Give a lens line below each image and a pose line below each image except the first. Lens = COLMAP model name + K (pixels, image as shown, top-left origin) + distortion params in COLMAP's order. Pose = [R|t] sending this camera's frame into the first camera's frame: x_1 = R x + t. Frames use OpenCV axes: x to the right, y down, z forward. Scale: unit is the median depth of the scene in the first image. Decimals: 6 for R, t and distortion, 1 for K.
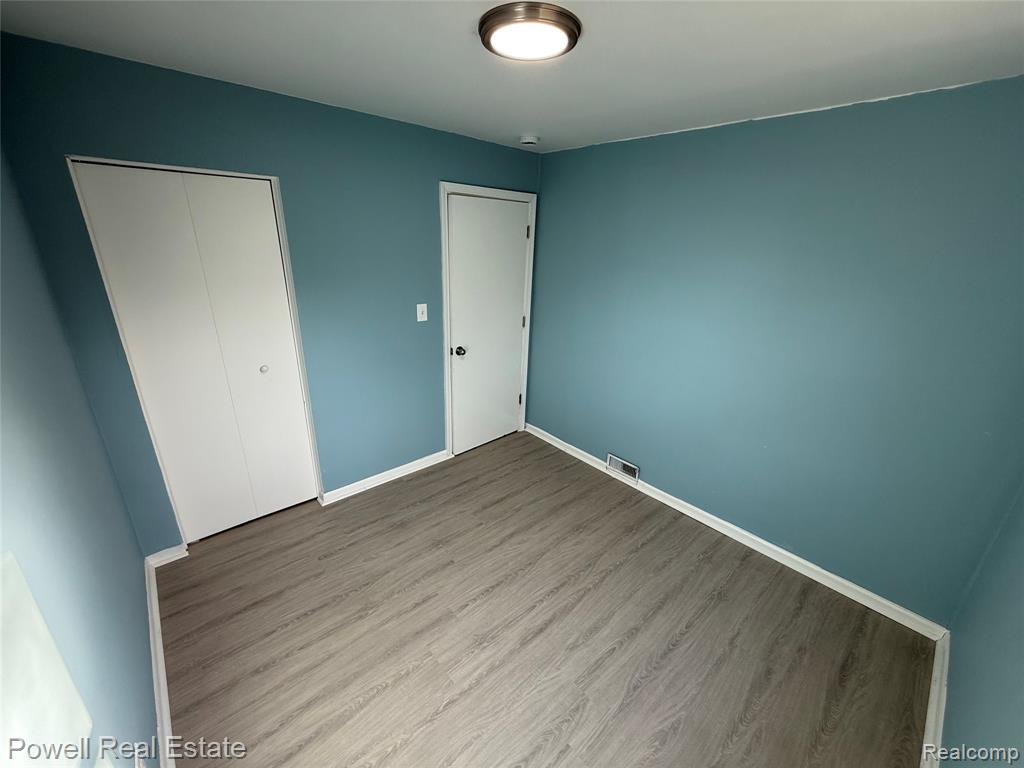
lens RADIAL K [[409.5, 0, 510.4], [0, 409.5, 387.6], [0, 0, 1]] dist [-0.002325, -0.000543]
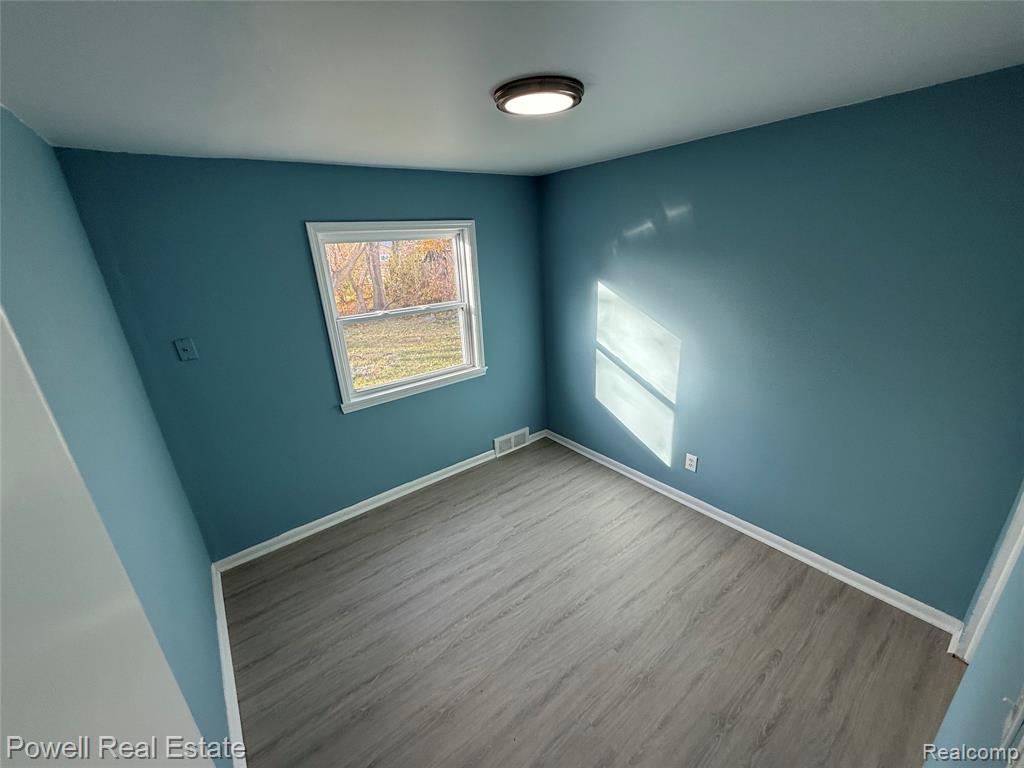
lens RADIAL K [[409.5, 0, 510.4], [0, 409.5, 387.6], [0, 0, 1]] dist [-0.002325, -0.000543]
pose [[-0.997625, -0.006836, 0.068540, 0.024753], [0.039011, 0.764007, 0.644028, -0.597828], [-0.056767, 0.645172, -0.761926, 1.454526]]
